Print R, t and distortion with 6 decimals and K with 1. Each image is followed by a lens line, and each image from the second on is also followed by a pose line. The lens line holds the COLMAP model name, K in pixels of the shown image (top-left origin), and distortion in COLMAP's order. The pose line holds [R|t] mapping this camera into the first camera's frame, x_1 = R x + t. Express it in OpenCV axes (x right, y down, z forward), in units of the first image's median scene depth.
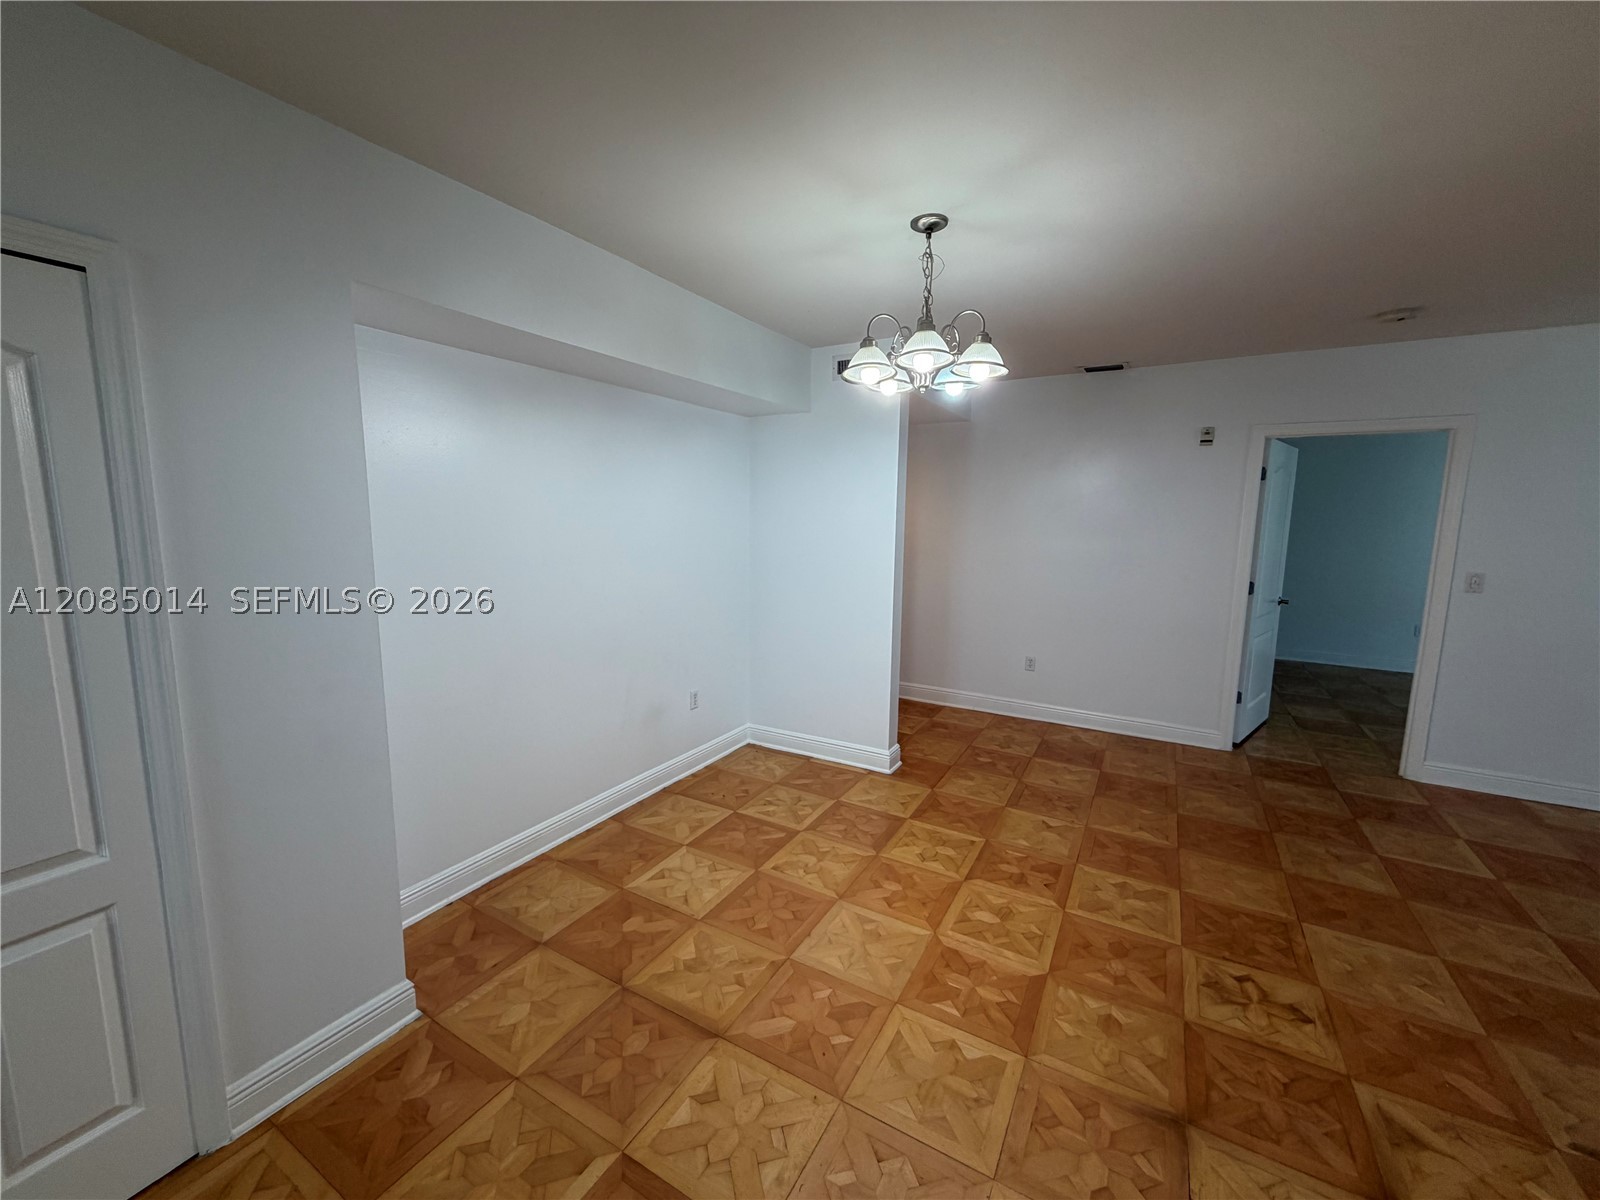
lens RADIAL K [[635.9, 0, 794.4], [0, 635.9, 601.5], [0, 0, 1]] dist [-0.002632, -0.000320]
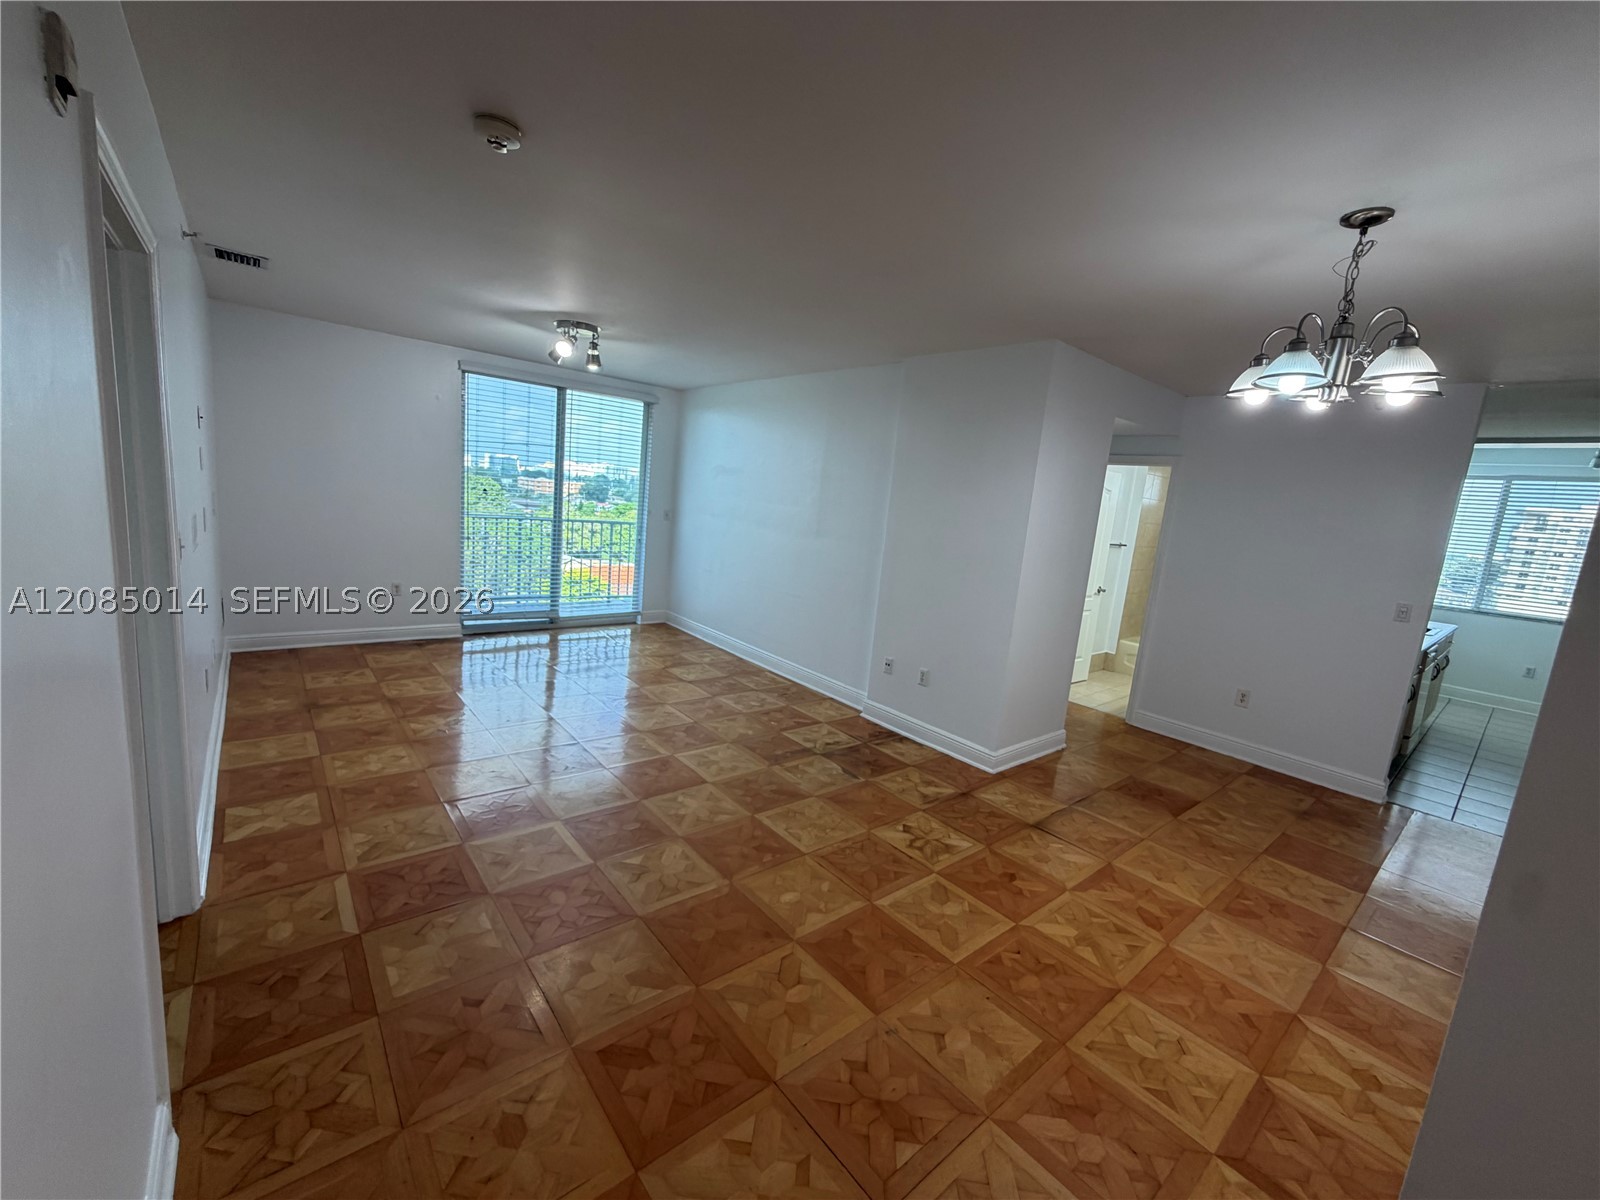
lens RADIAL K [[635.9, 0, 795.3], [0, 635.9, 595.4], [0, 0, 1]] dist [-0.002632, -0.000320]
pose [[-0.933718, -0.147163, 0.326365, 0.543268], [-0.052850, 0.958281, 0.280900, -0.276541], [-0.354087, 0.245033, -0.902541, 2.040670]]
